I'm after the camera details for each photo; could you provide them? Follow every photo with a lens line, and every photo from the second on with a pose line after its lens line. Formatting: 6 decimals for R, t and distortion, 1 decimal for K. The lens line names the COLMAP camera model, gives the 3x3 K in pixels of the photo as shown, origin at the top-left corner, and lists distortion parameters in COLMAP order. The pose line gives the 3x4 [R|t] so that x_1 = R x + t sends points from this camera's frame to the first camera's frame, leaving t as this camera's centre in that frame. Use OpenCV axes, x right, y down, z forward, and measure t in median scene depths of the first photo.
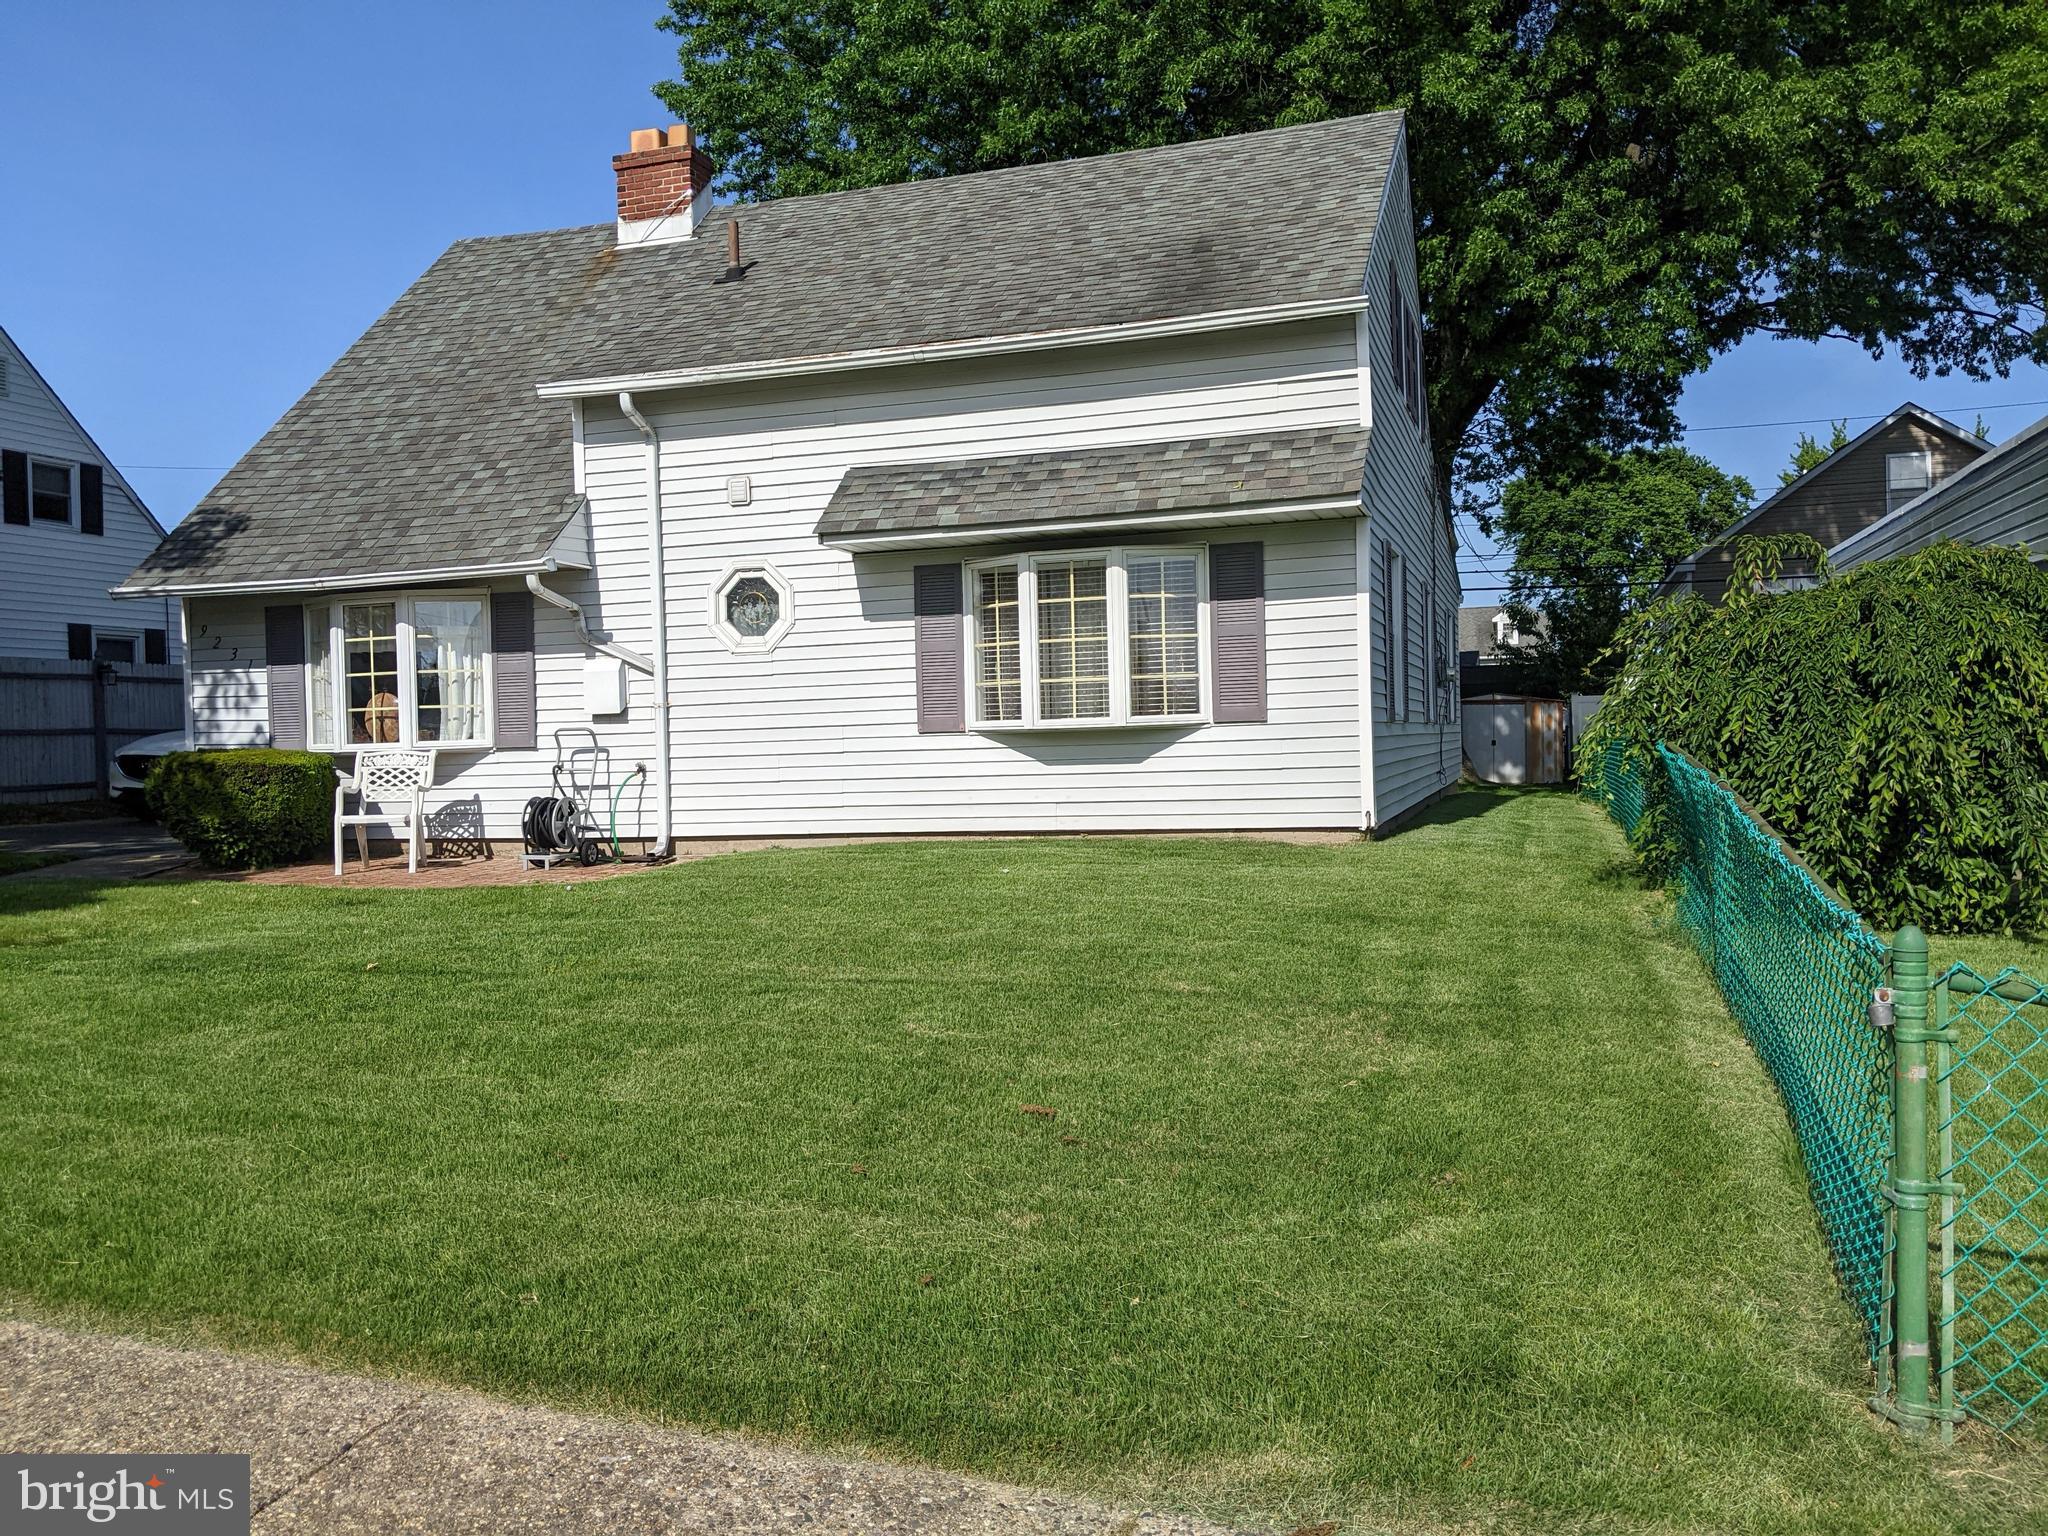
lens RADIAL K [[1630.5, 0, 1023.0], [0, 1630.5, 778.4], [0, 0, 1]] dist [0.099736, -0.188565]
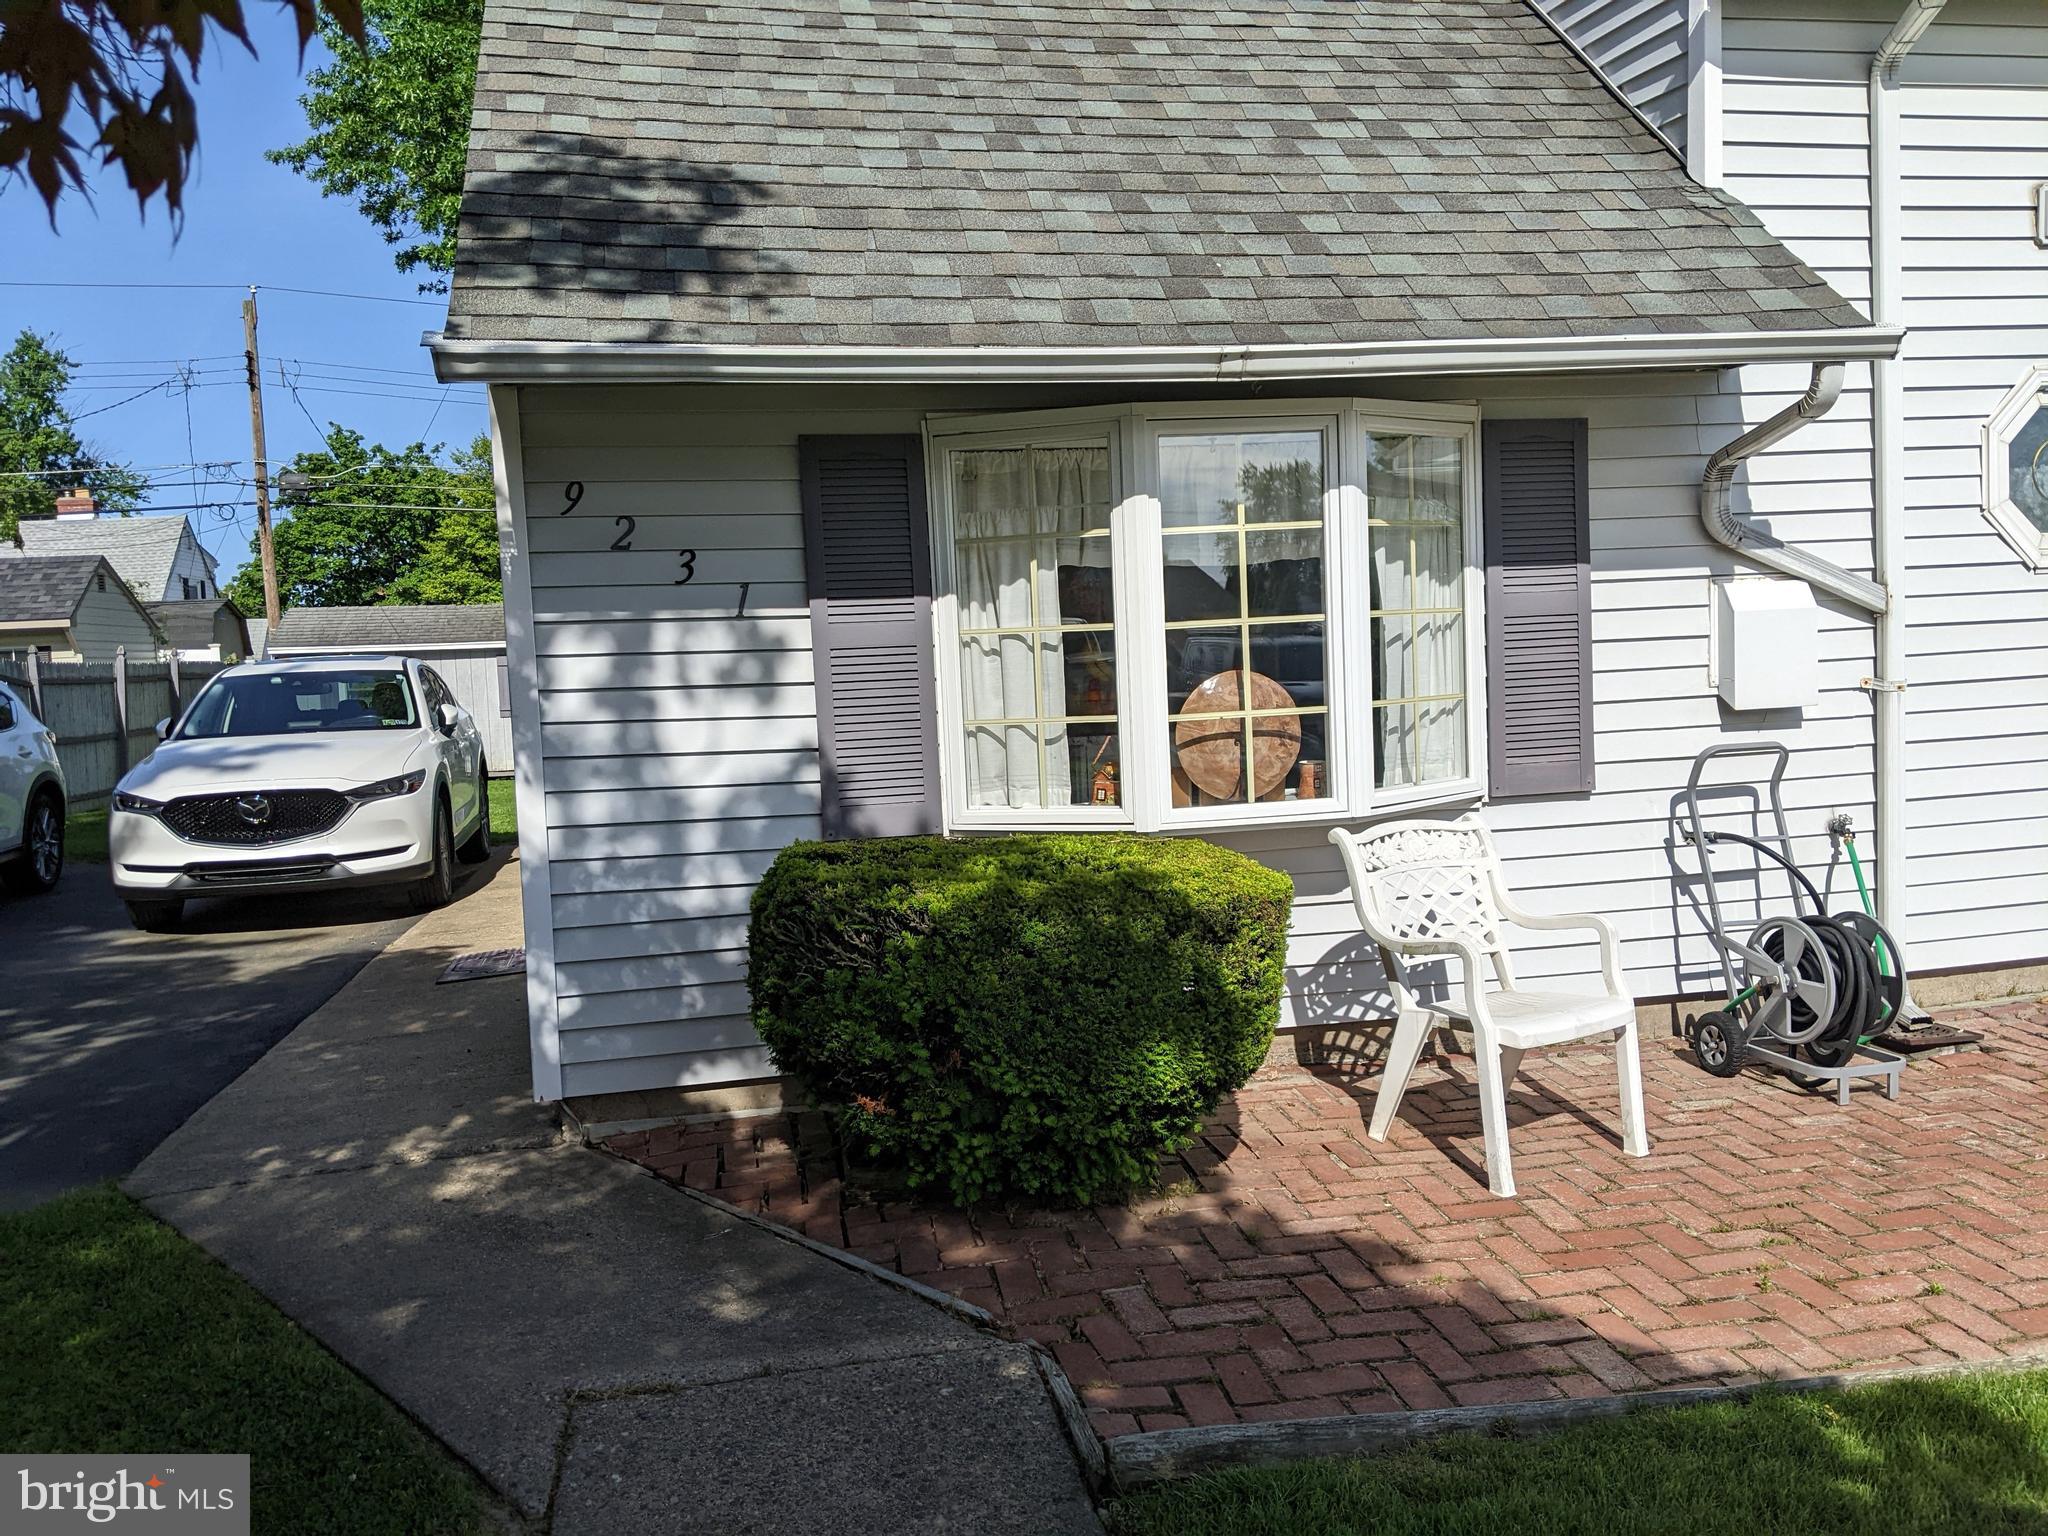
lens RADIAL K [[1671.4, 0, 1024.1], [0, 1671.4, 803.2], [0, 0, 1]] dist [0.111735, -0.196122]
pose [[0.873477, -0.055635, 0.483676, -0.681603], [0.036576, 0.998141, 0.048760, -0.045433], [-0.485490, -0.024900, 0.873888, 0.740802]]
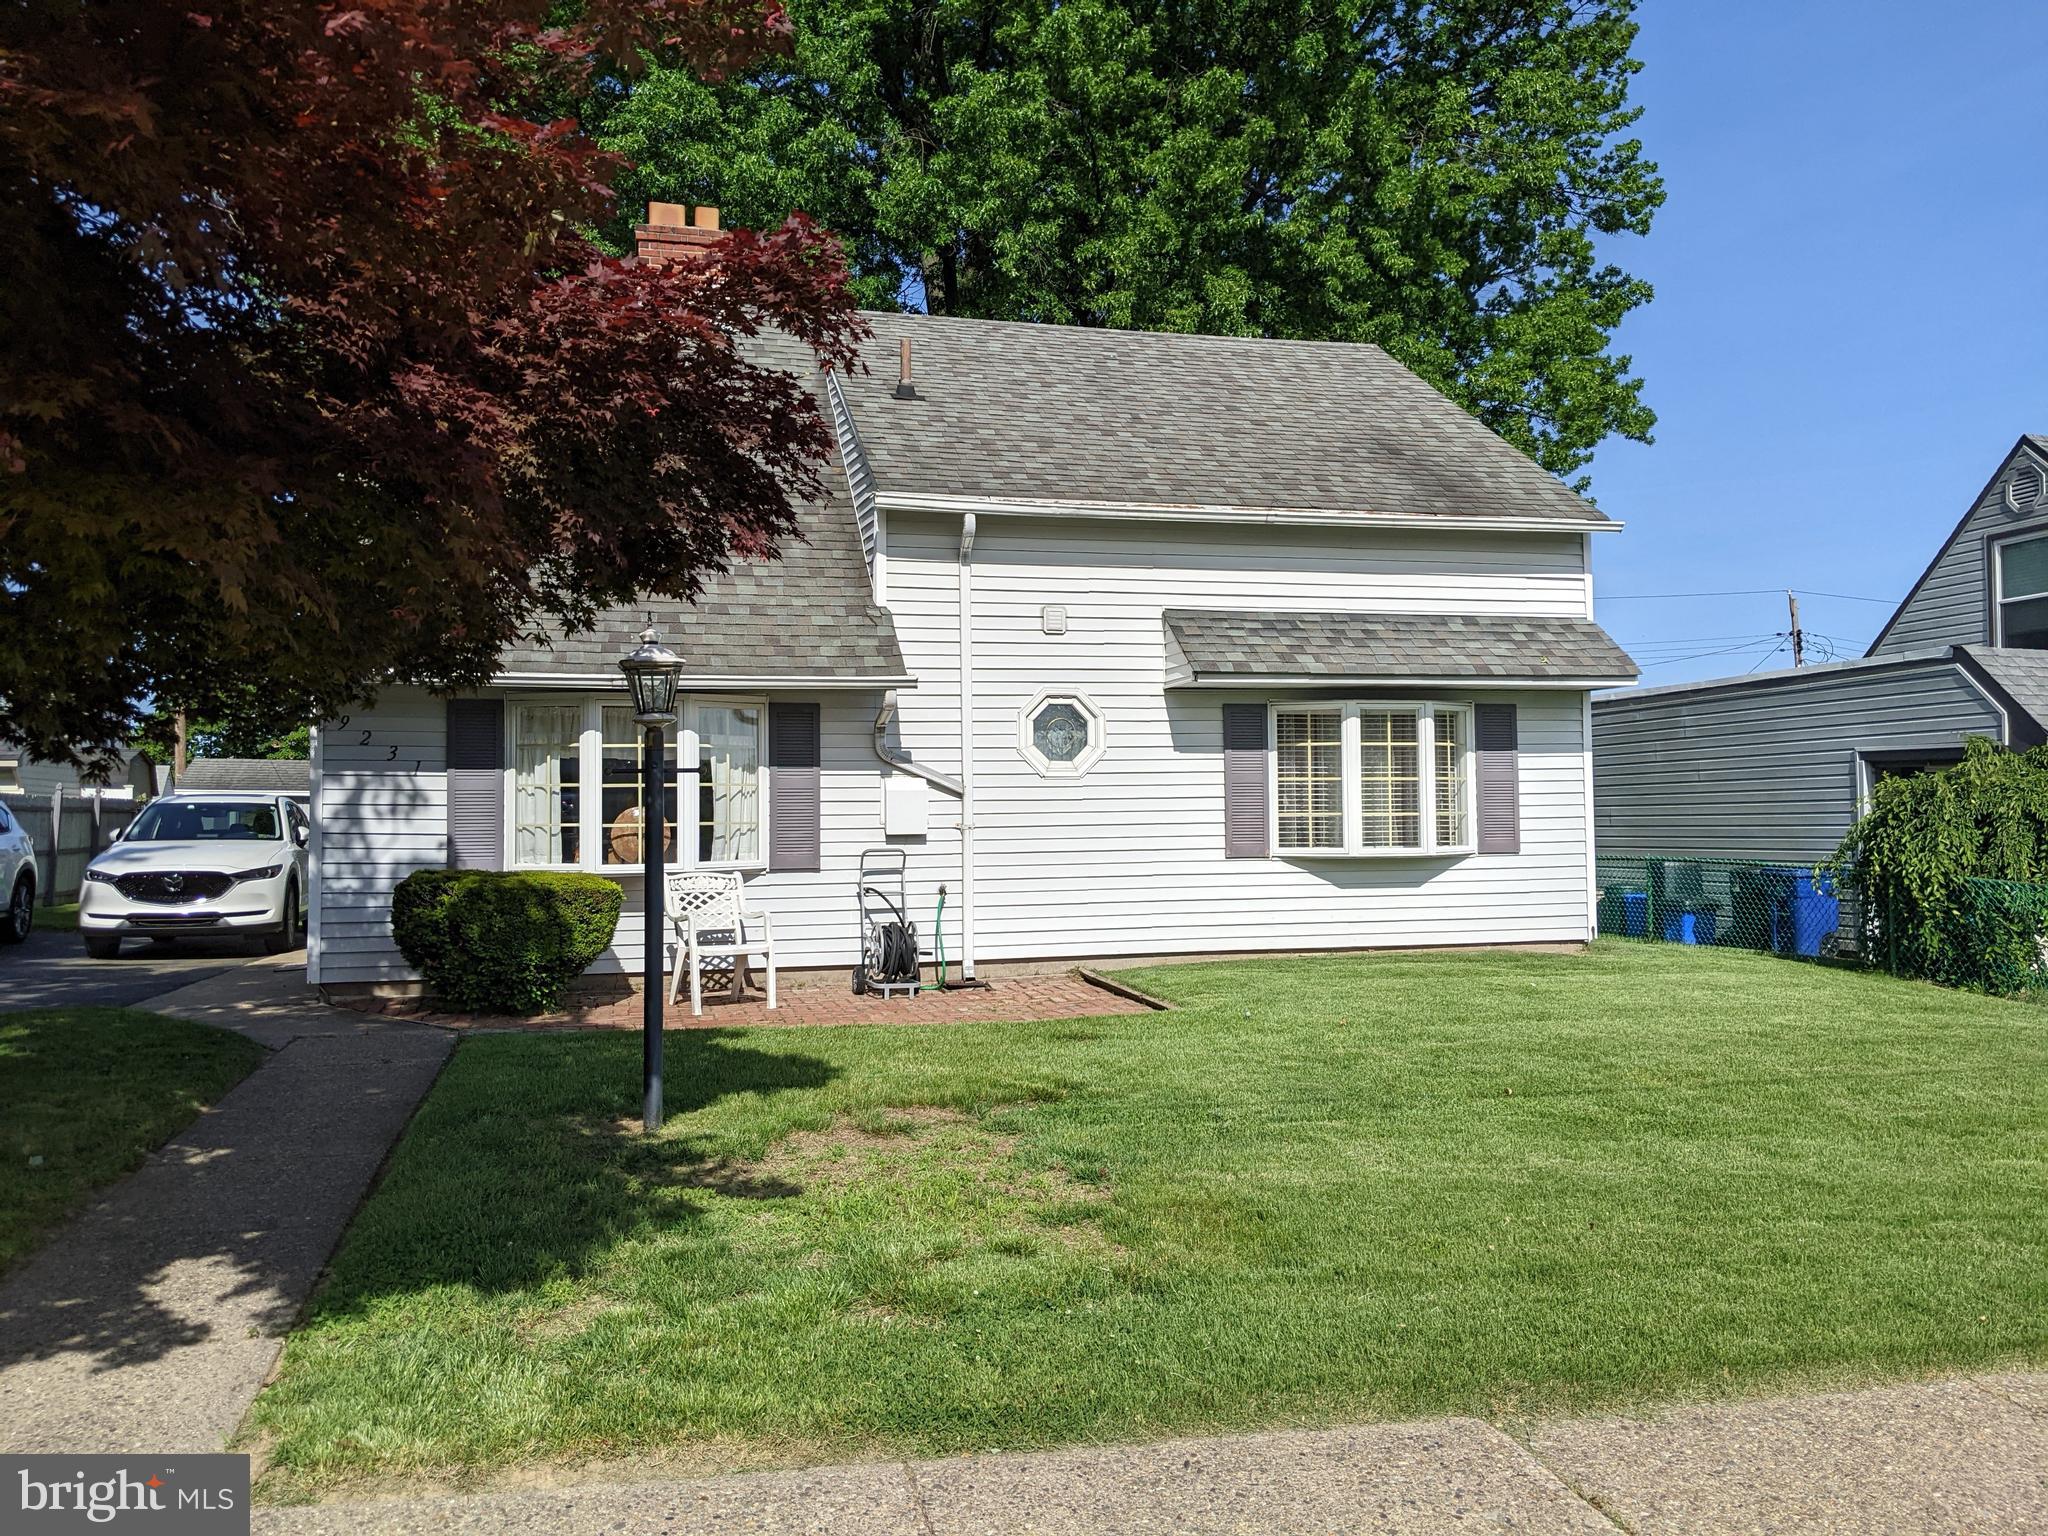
lens RADIAL K [[1630.5, 0, 1023.0], [0, 1630.5, 778.4], [0, 0, 1]] dist [0.099736, -0.188565]
pose [[0.839865, 0.035247, 0.541649, -0.756732], [0.002427, 0.997636, -0.068682, -0.006534], [-0.542789, 0.058998, 0.837794, 0.166044]]
